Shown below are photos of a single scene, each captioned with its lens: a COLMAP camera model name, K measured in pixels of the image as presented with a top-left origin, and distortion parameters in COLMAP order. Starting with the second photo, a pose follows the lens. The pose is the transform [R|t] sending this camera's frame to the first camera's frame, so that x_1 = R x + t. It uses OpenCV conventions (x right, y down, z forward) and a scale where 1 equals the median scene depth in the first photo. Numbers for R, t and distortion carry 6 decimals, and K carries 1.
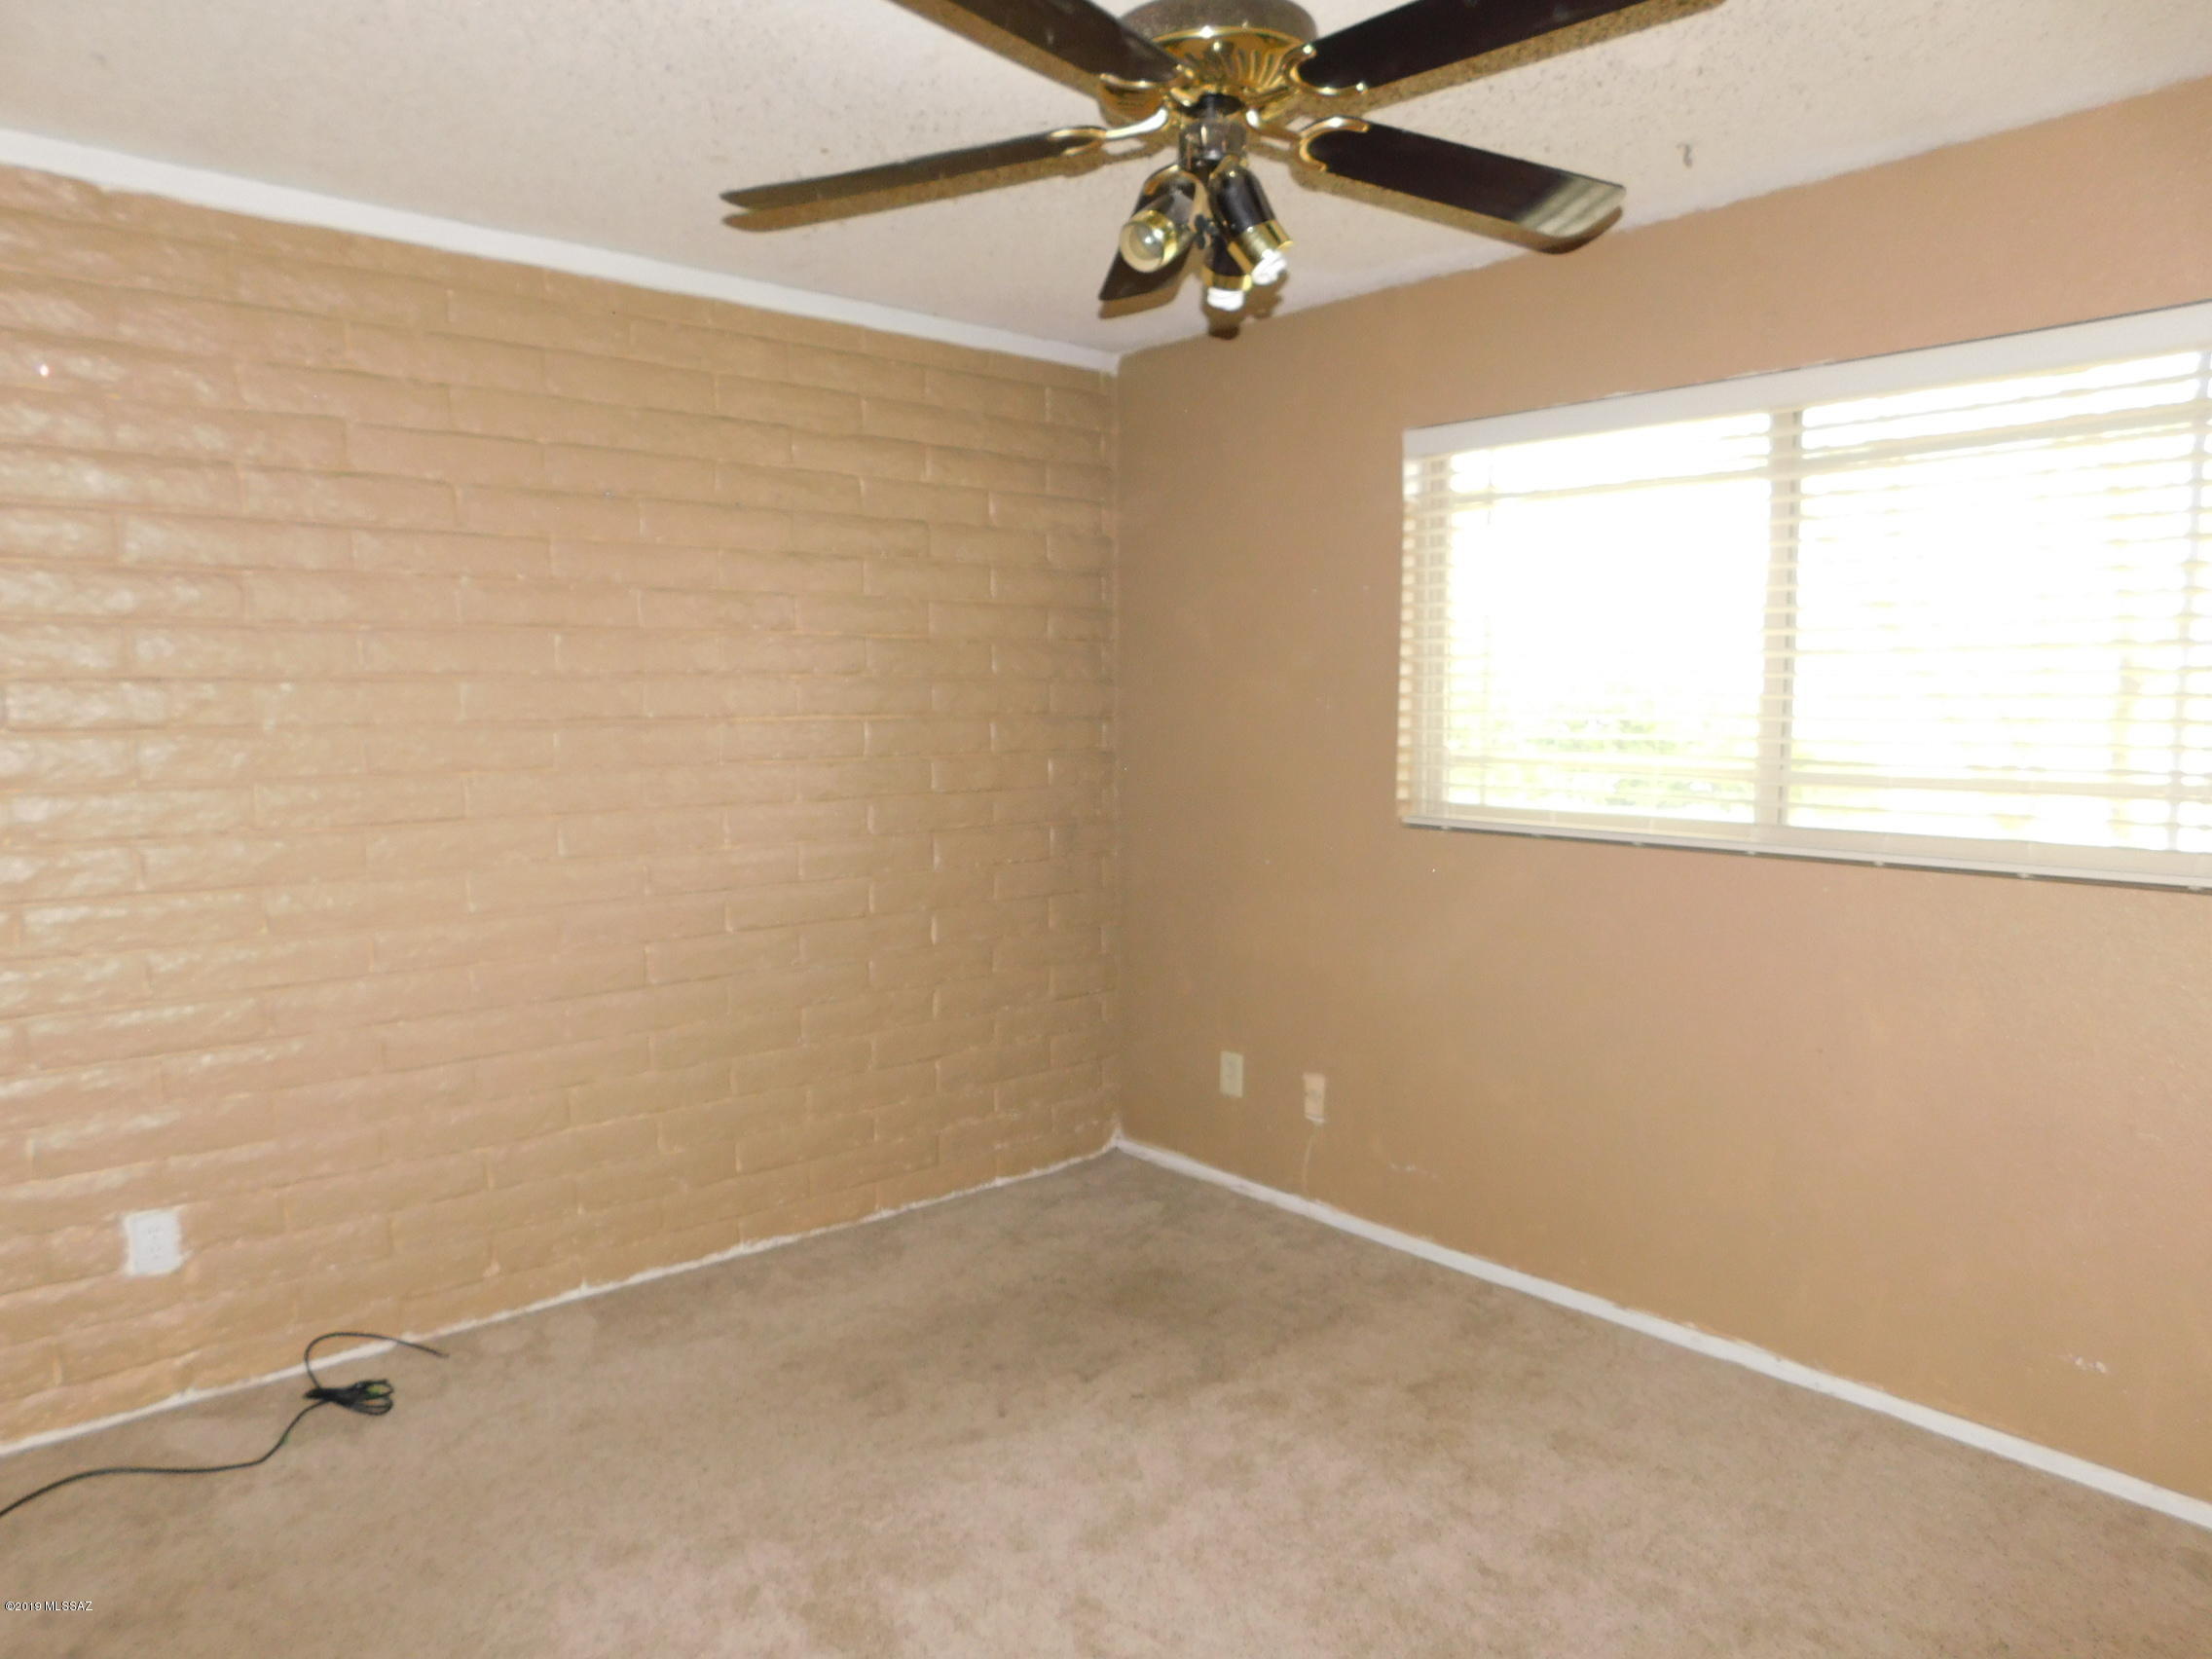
lens RADIAL K [[1463.3, 0, 1110.2], [0, 1463.3, 822.3], [0, 0, 1]] dist [-0.063661, 0.042264]
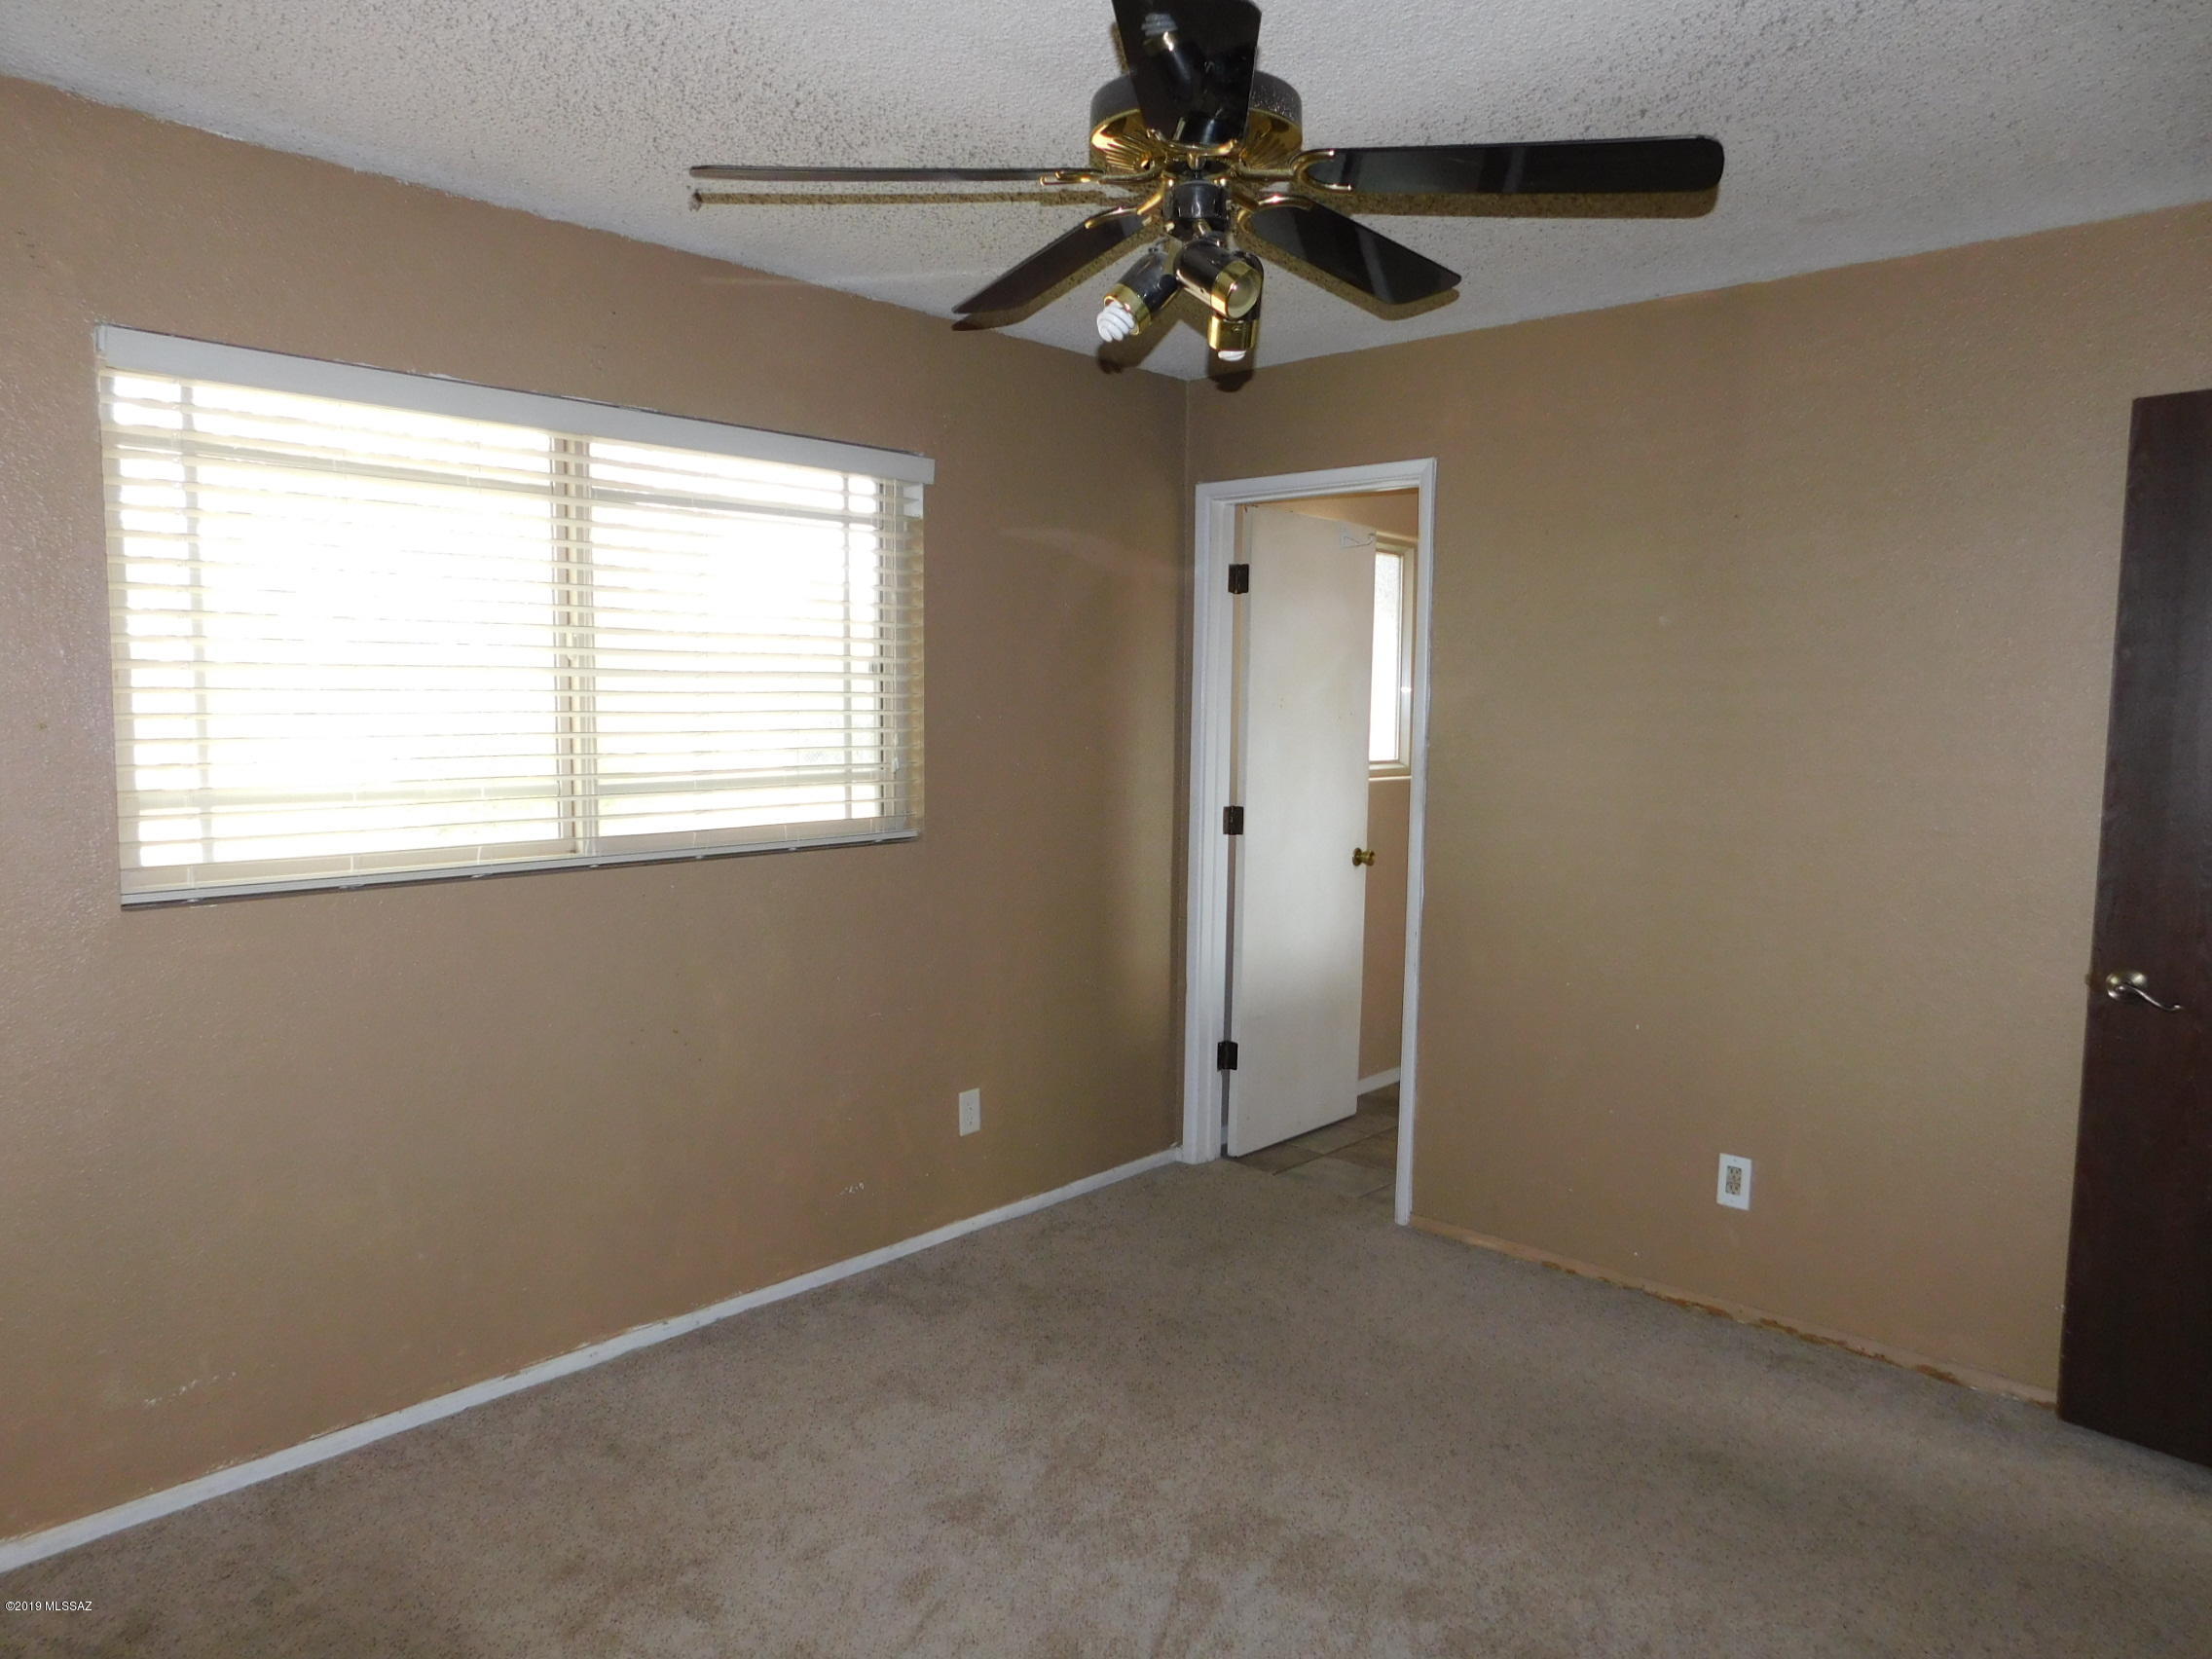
lens RADIAL K [[1463.3, 0, 1114.7], [0, 1463.3, 835.5], [0, 0, 1]] dist [-0.063661, 0.042264]
pose [[-0.101119, -0.087892, 0.990984, -0.609551], [0.083934, 0.991785, 0.096528, -0.068144], [-0.991327, 0.092938, -0.092911, 0.718947]]
